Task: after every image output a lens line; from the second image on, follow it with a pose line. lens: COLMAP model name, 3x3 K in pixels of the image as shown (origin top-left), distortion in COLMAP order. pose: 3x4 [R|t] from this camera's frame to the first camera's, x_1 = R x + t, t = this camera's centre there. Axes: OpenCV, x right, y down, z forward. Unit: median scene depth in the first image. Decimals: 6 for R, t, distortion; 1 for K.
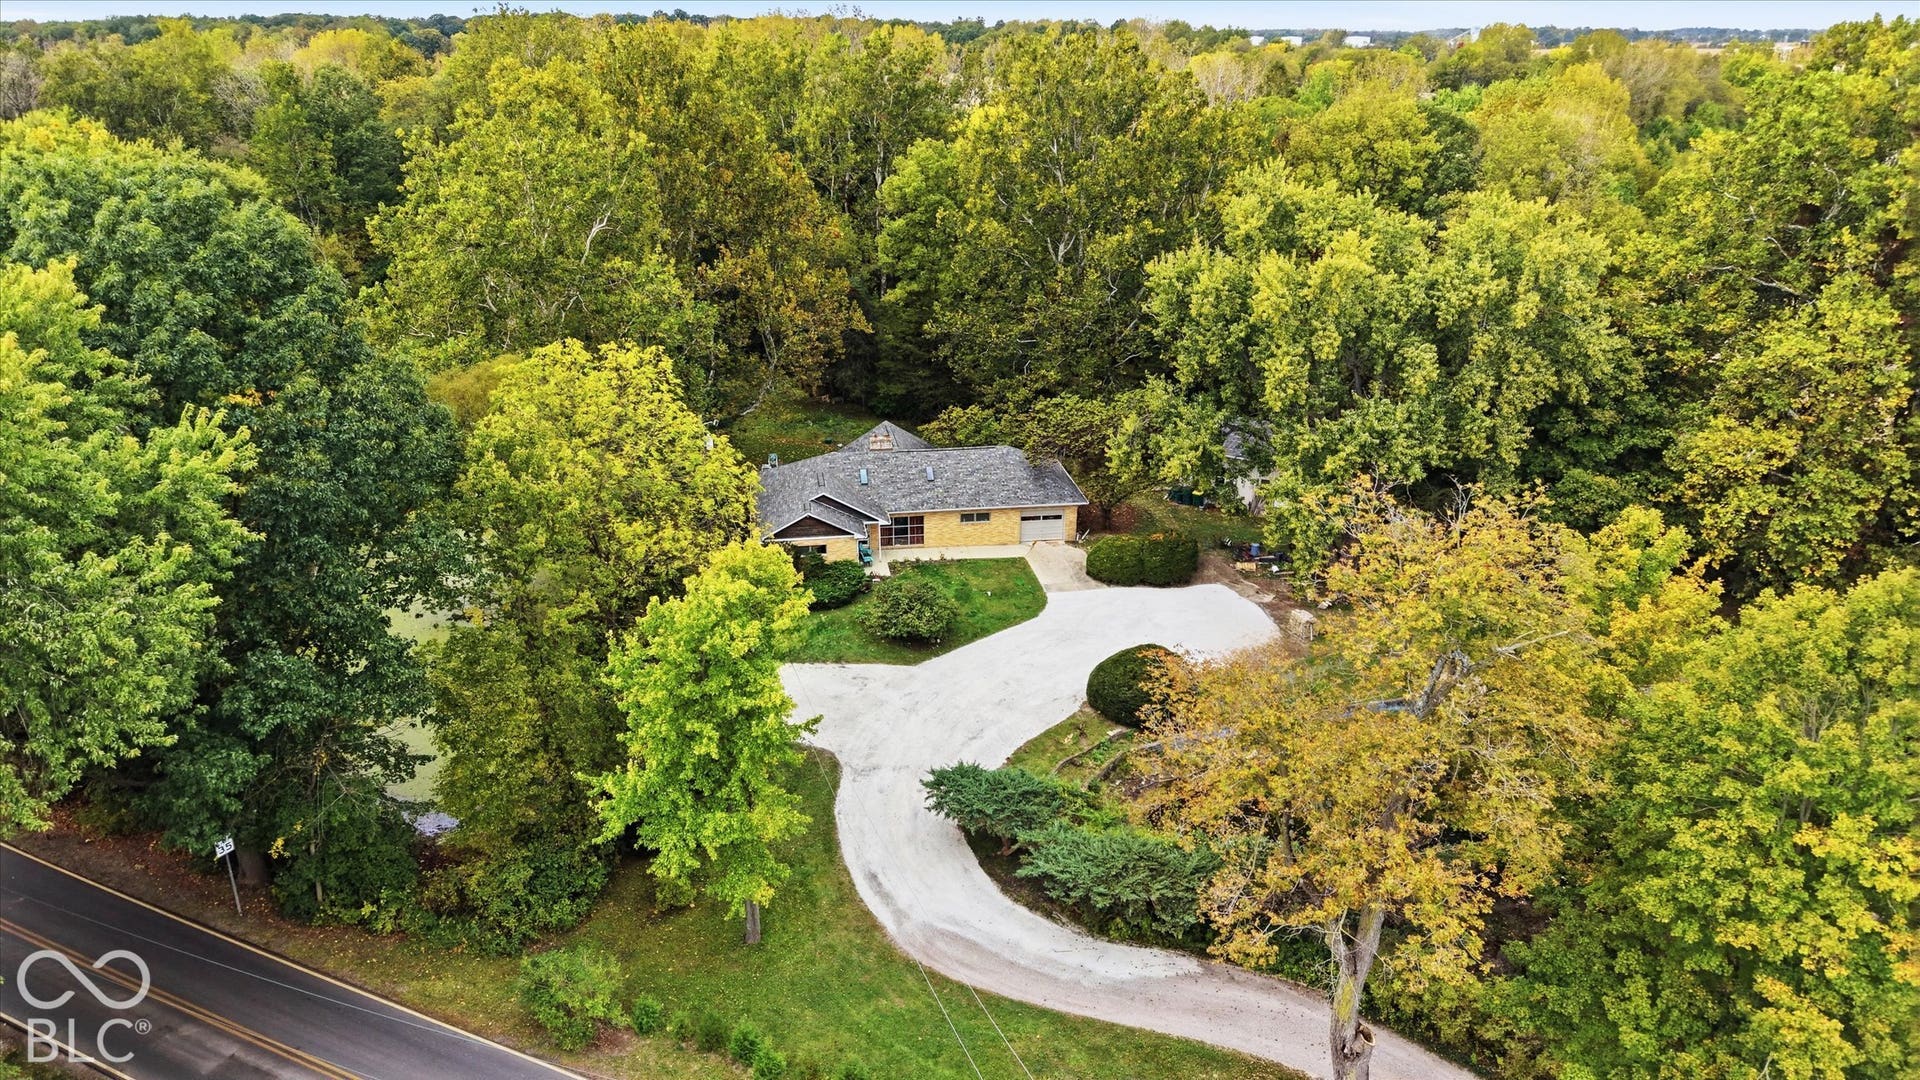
lens RADIAL K [[1271.2, 0, 960.0], [0, 1271.2, 540.0], [0, 0, 1]] dist [0.121422, -0.135214]
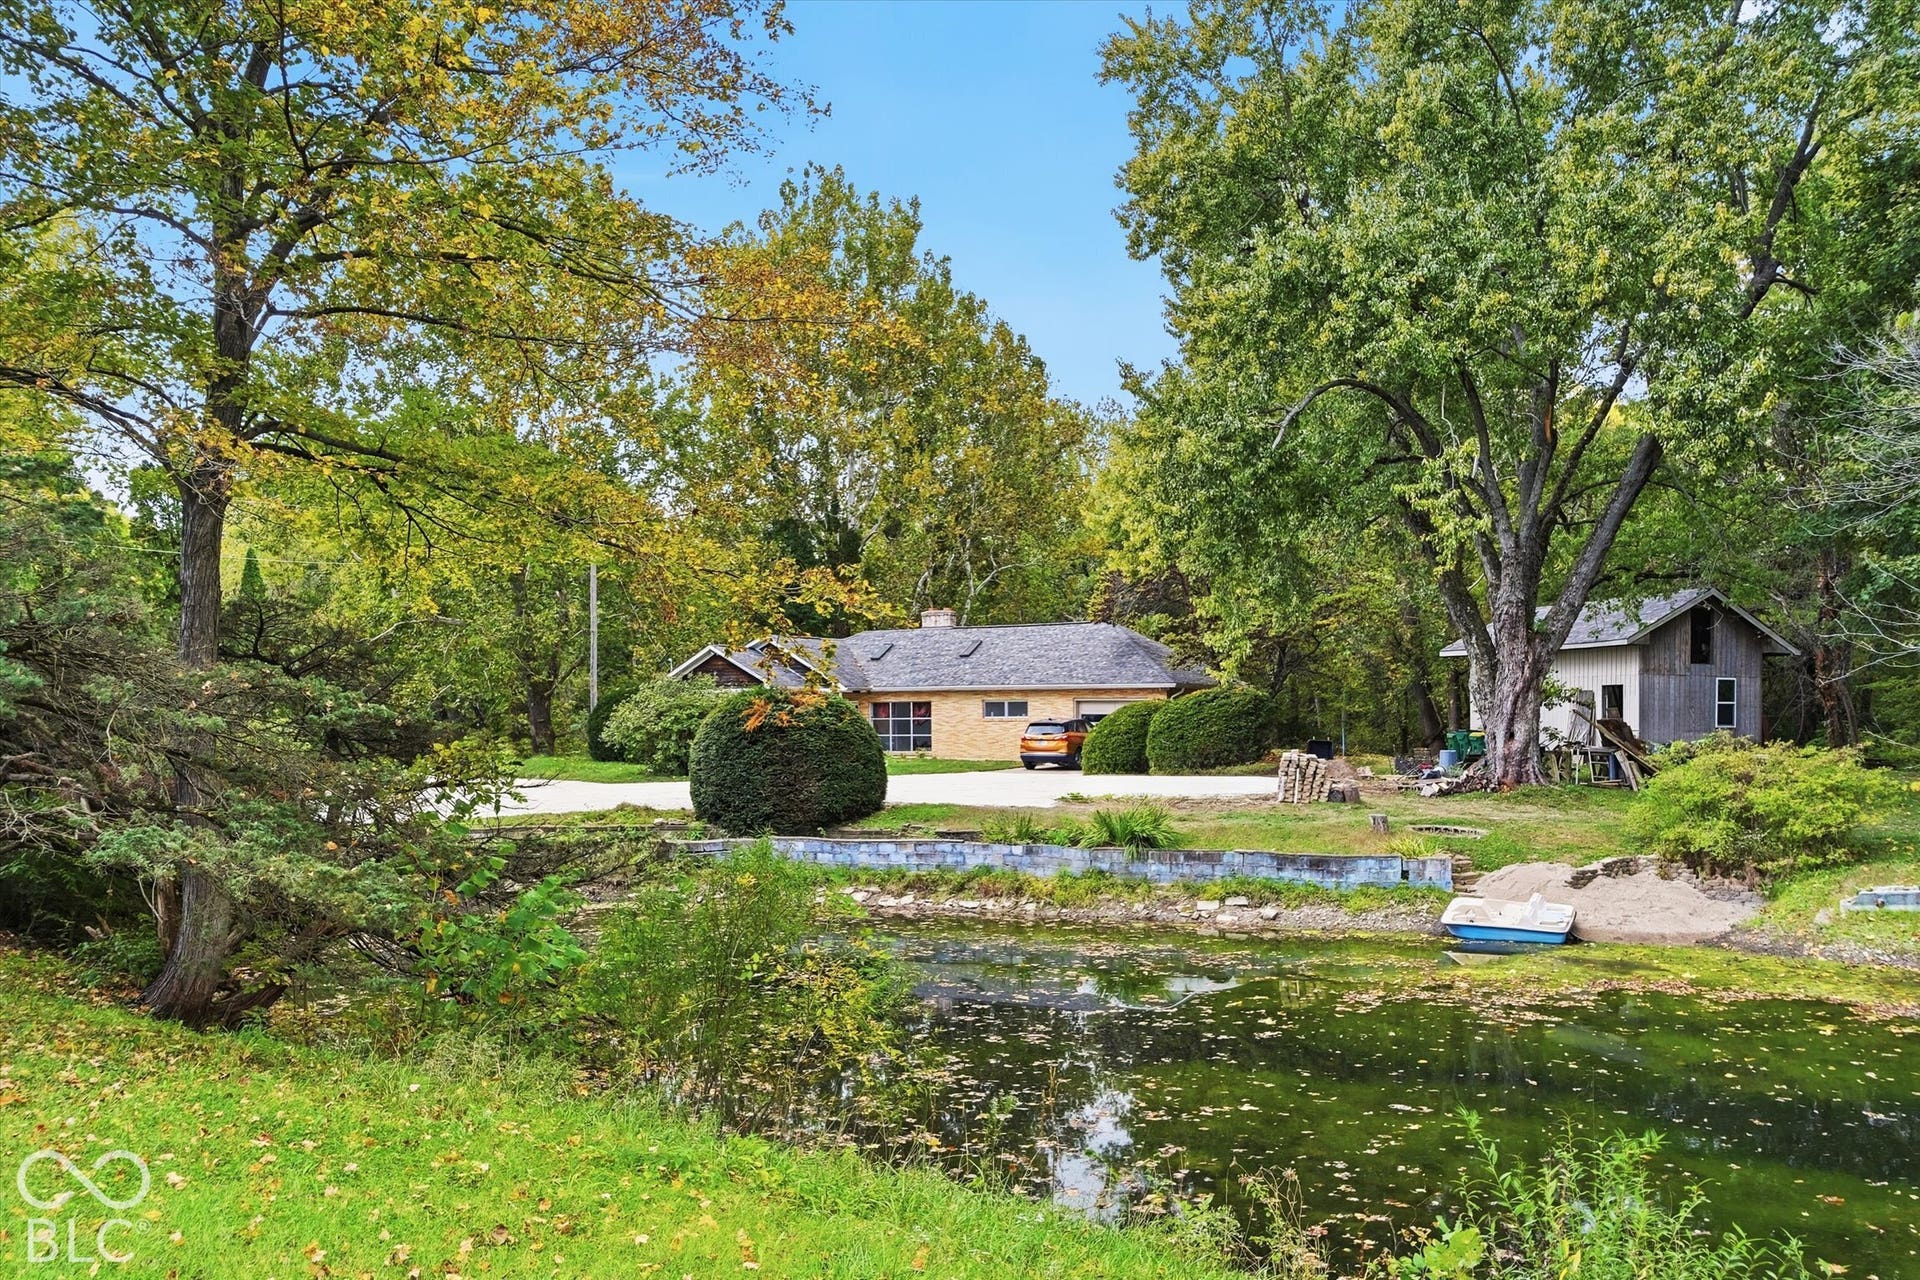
lens RADIAL K [[1477.9, 0, 965.5], [0, 1477.9, 751.1], [0, 0, 1]] dist [0.000213, 0.000535]
pose [[0.788953, 0.010306, -0.614367, 0.538023], [-0.217121, 0.940033, -0.263052, 0.238777], [0.574815, 0.340928, 0.743879, 0.587622]]
